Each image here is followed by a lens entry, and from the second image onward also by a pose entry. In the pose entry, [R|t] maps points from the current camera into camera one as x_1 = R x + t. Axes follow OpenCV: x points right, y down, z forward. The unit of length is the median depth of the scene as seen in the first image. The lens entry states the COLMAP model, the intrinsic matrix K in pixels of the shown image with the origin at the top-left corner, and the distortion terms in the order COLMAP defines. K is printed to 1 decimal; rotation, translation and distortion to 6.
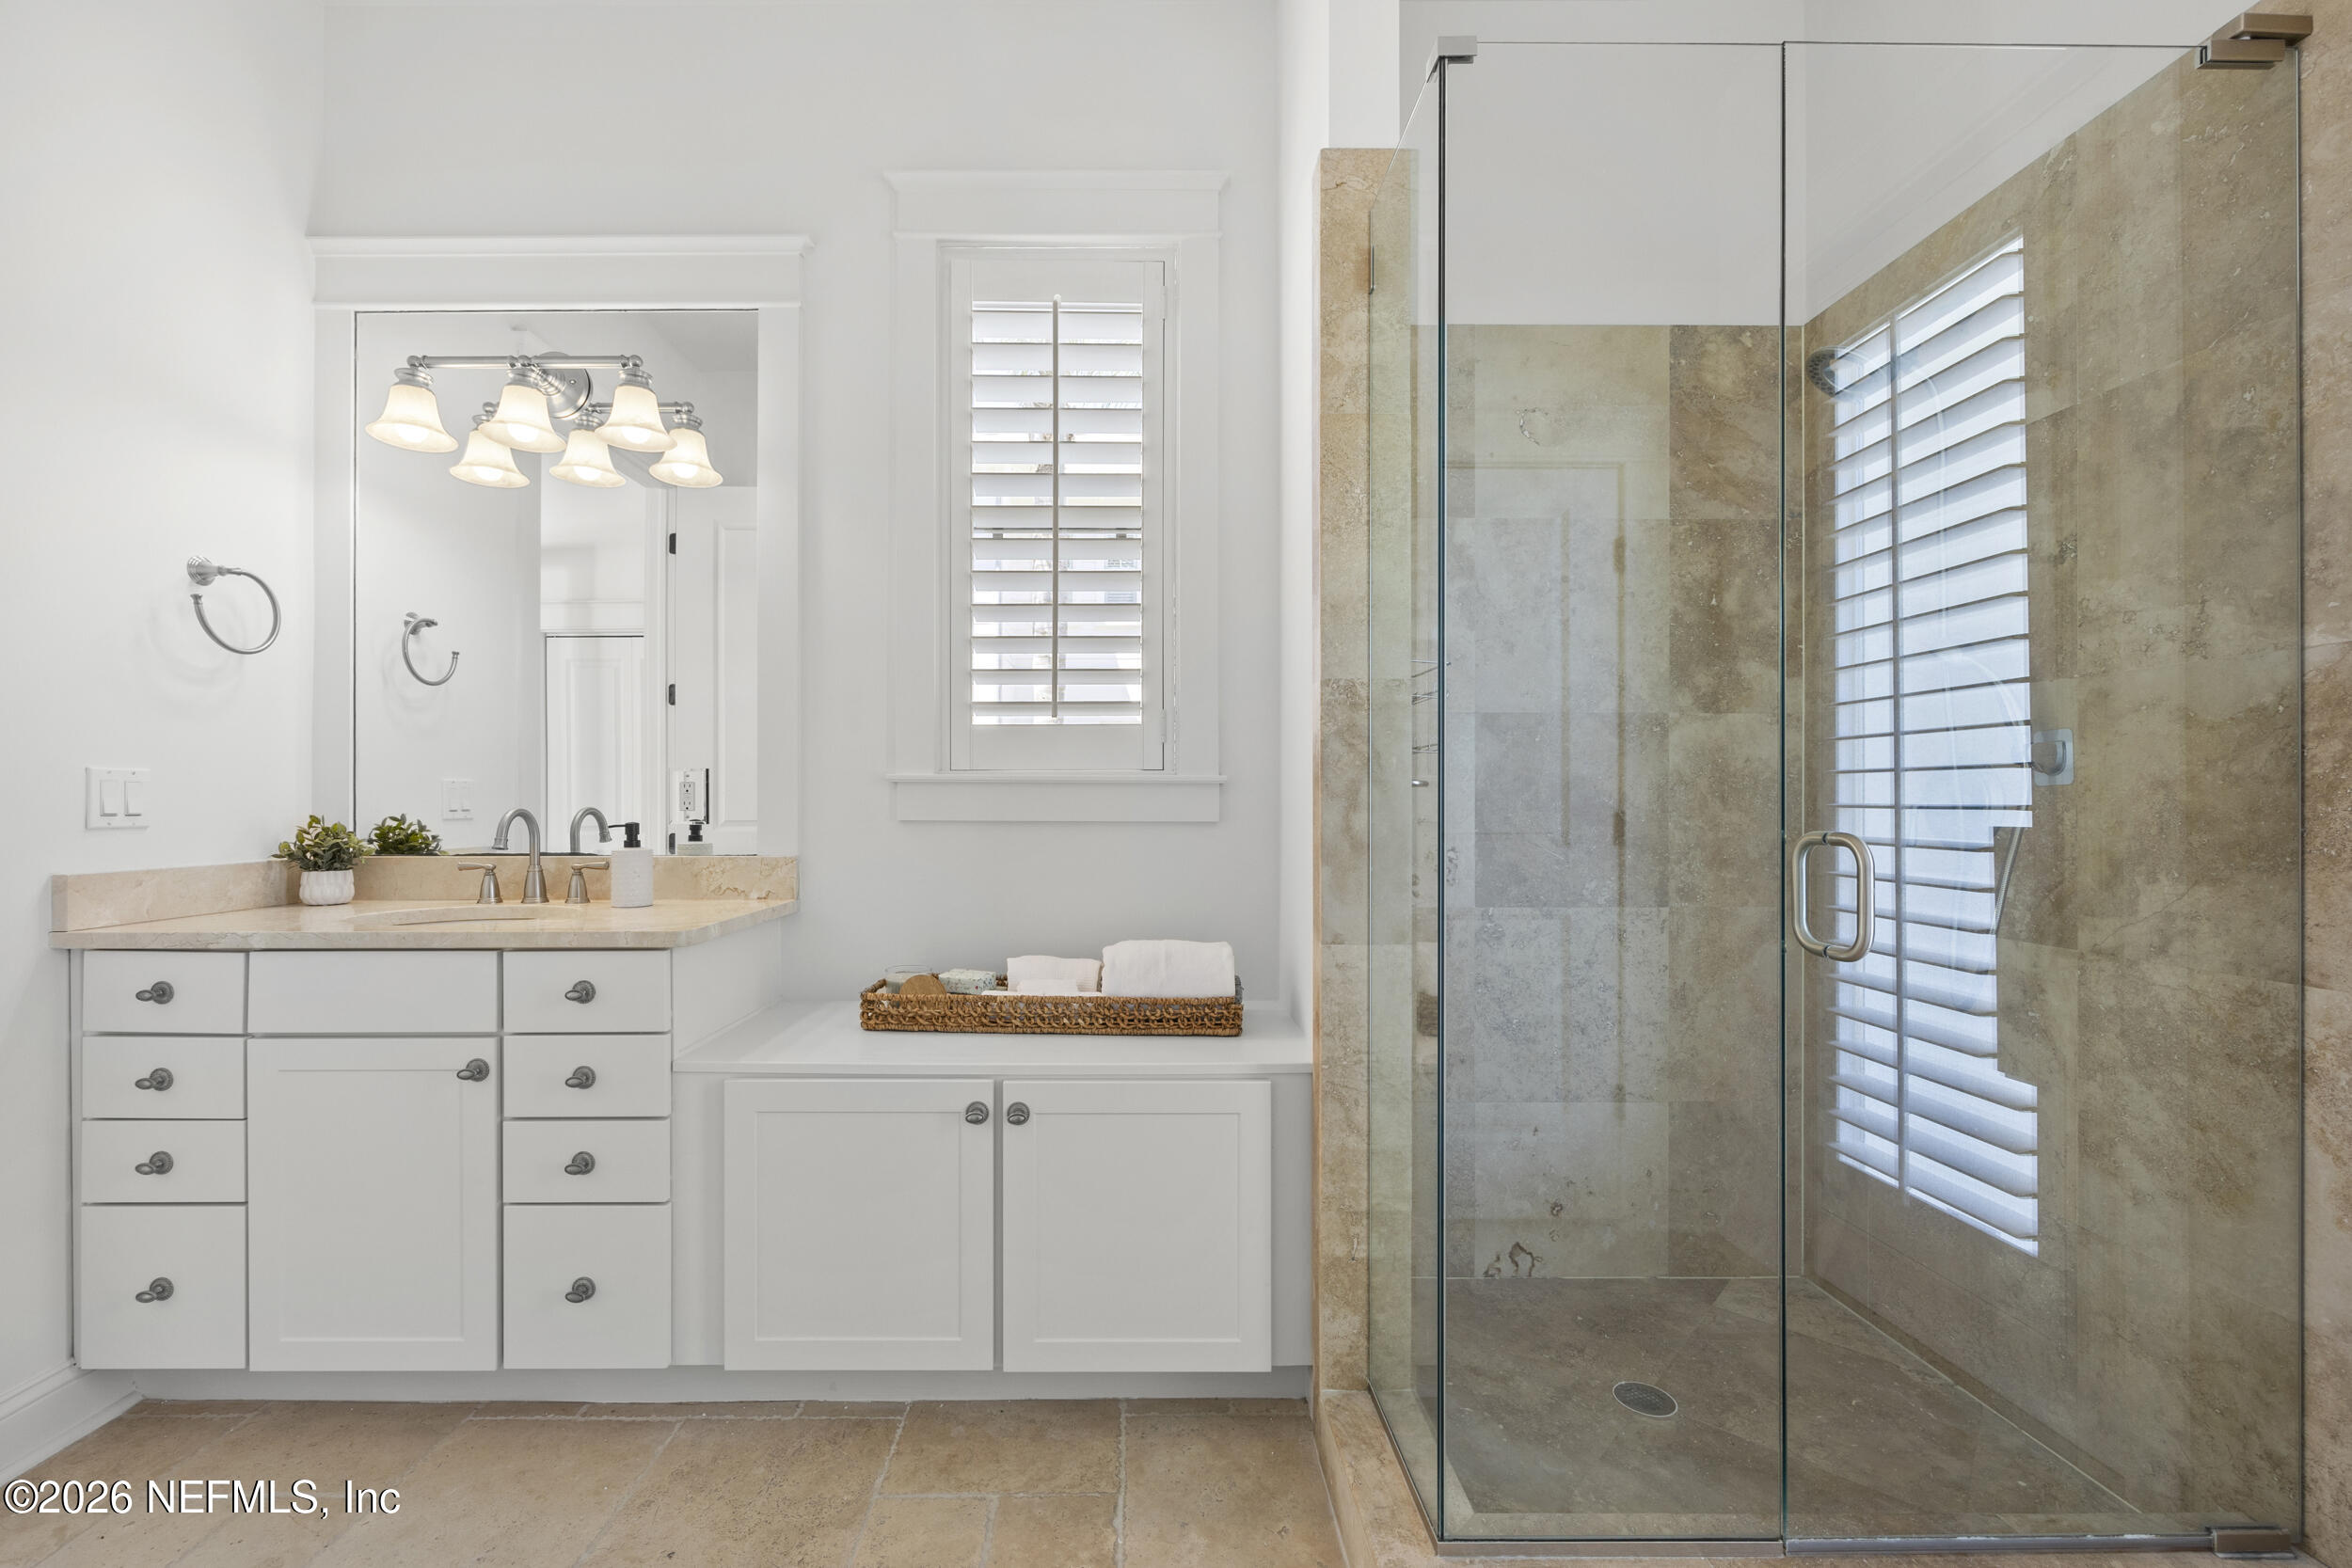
lens RADIAL K [[934.1, 0, 1083.1], [0, 934.1, 799.3], [0, 0, 1]] dist [0.001794, -0.000781]
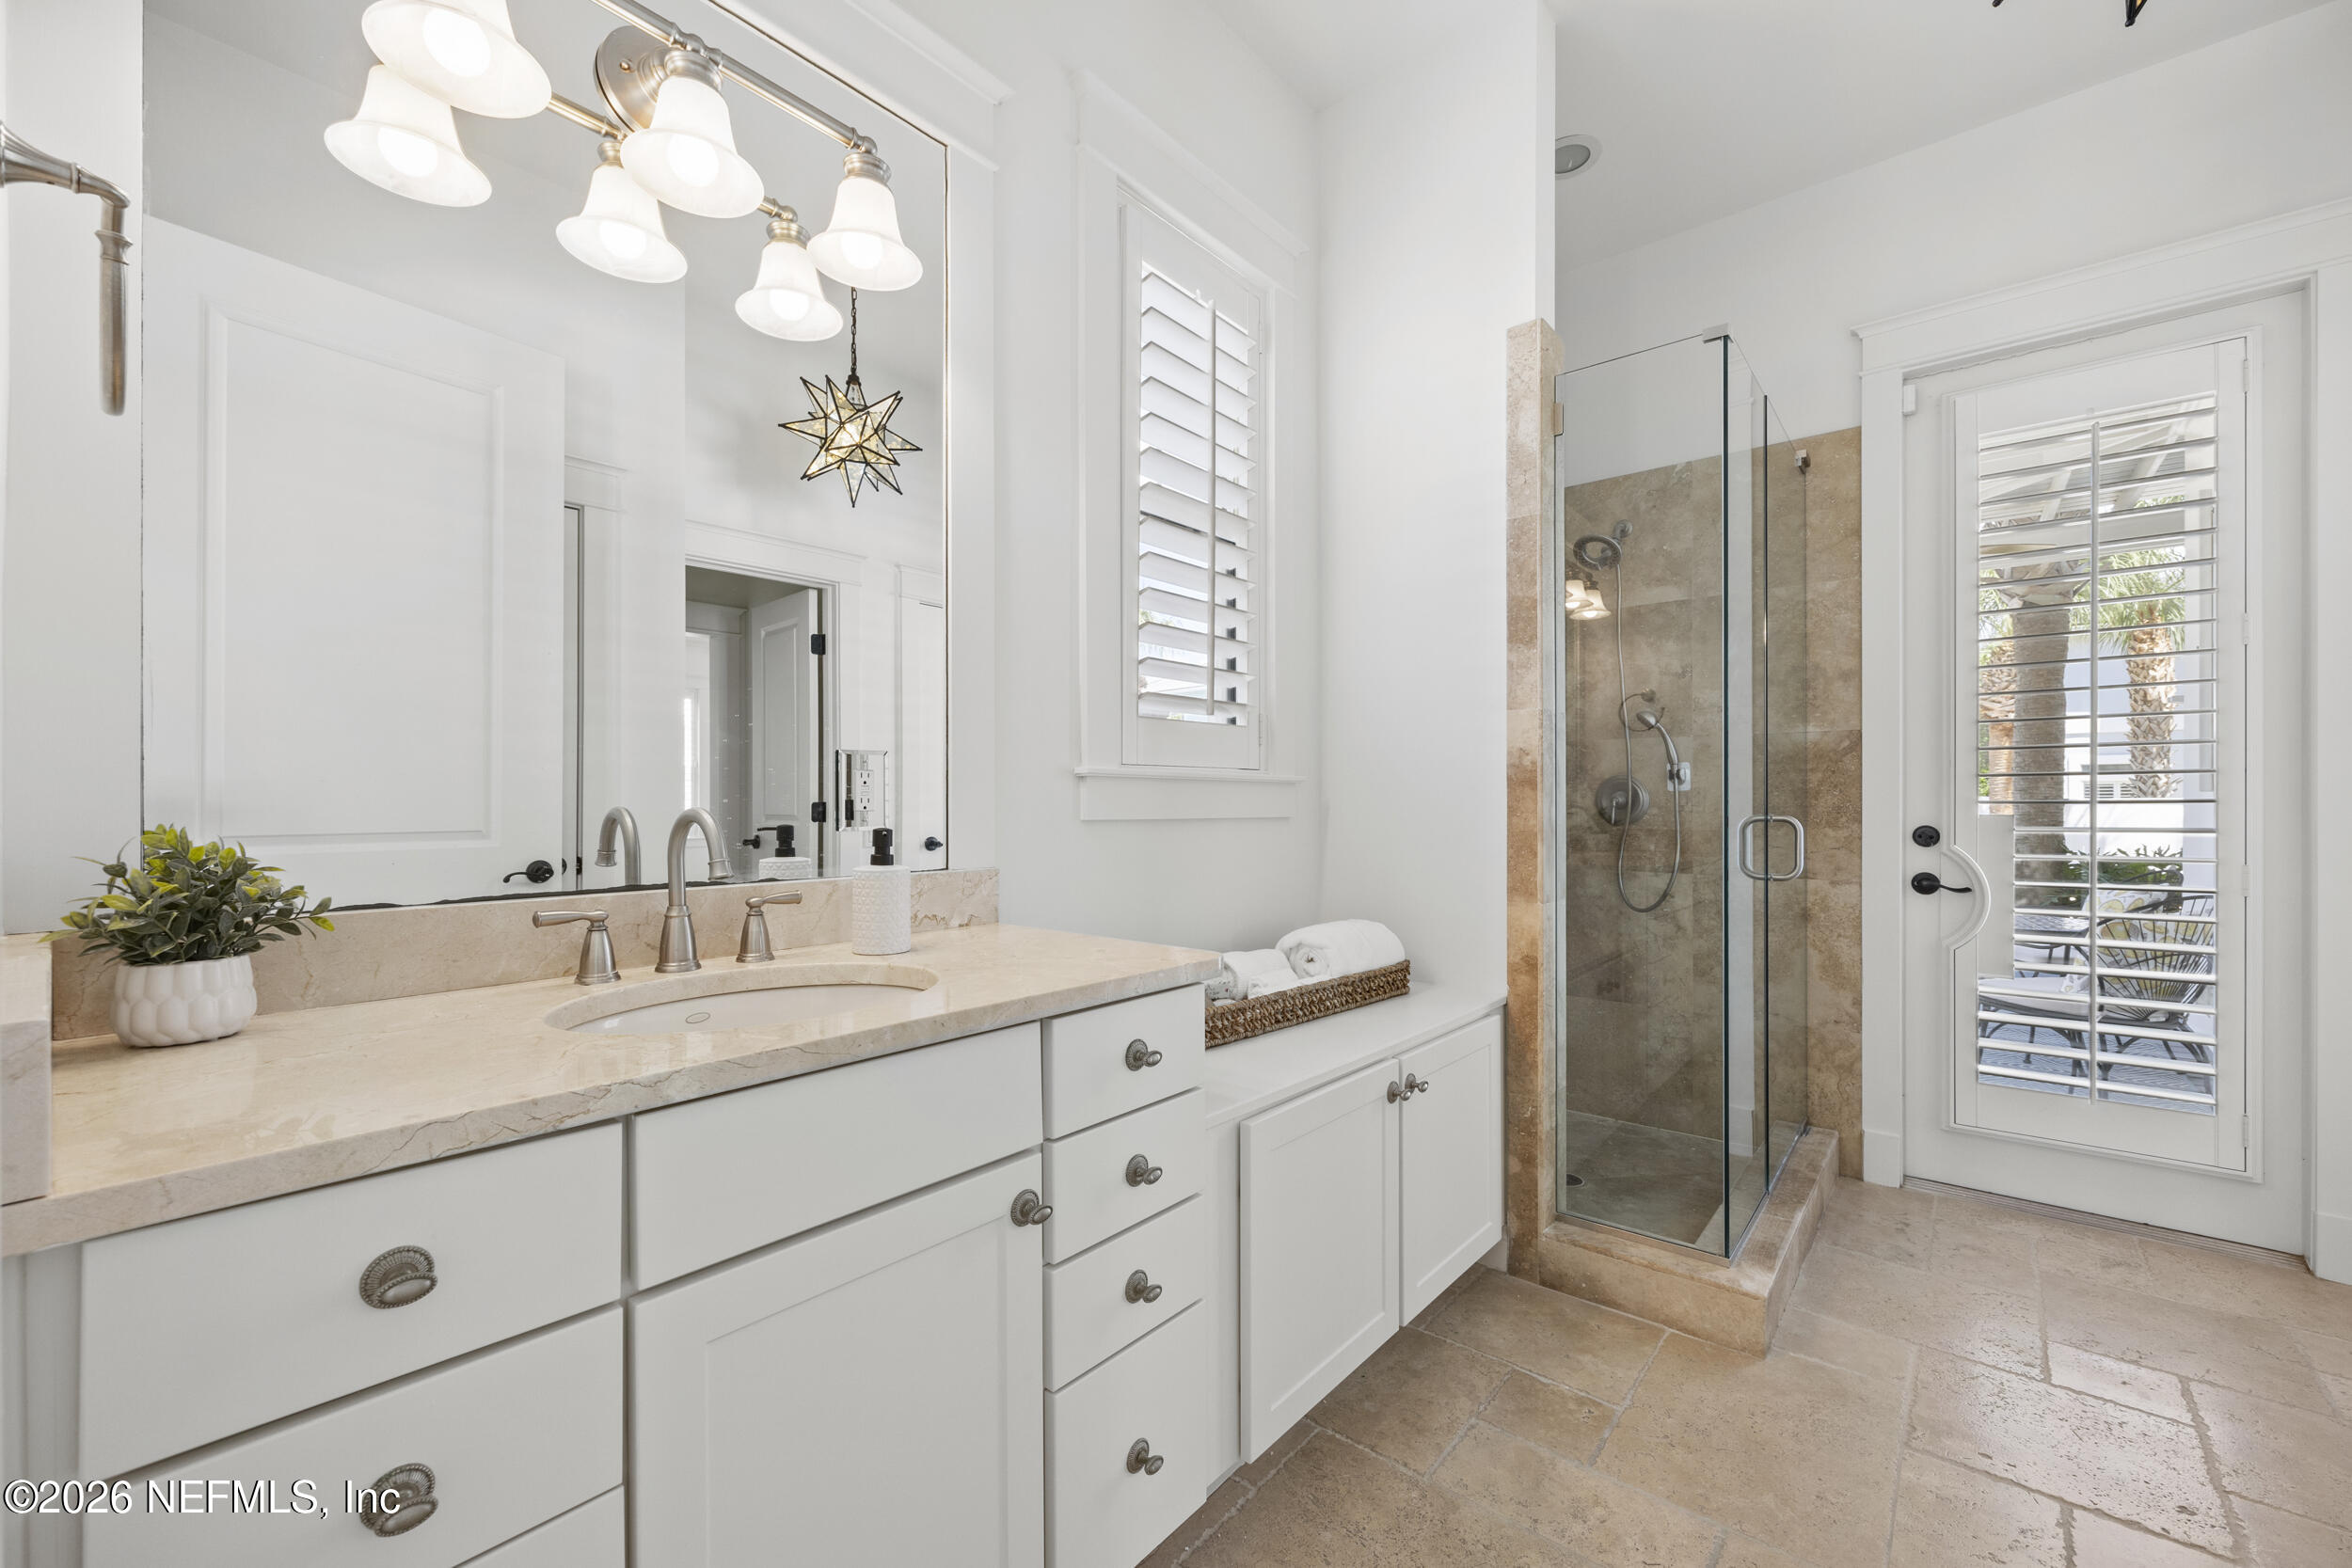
lens RADIAL K [[934.1, 0, 1181.7], [0, 934.1, 799.0], [0, 0, 1]] dist [0.001794, -0.000781]
pose [[0.653991, 0.000845, 0.756502, -1.068150], [-0.000604, 1.000000, -0.000595, 0.003772], [-0.756502, -0.000067, 0.653991, 0.487513]]
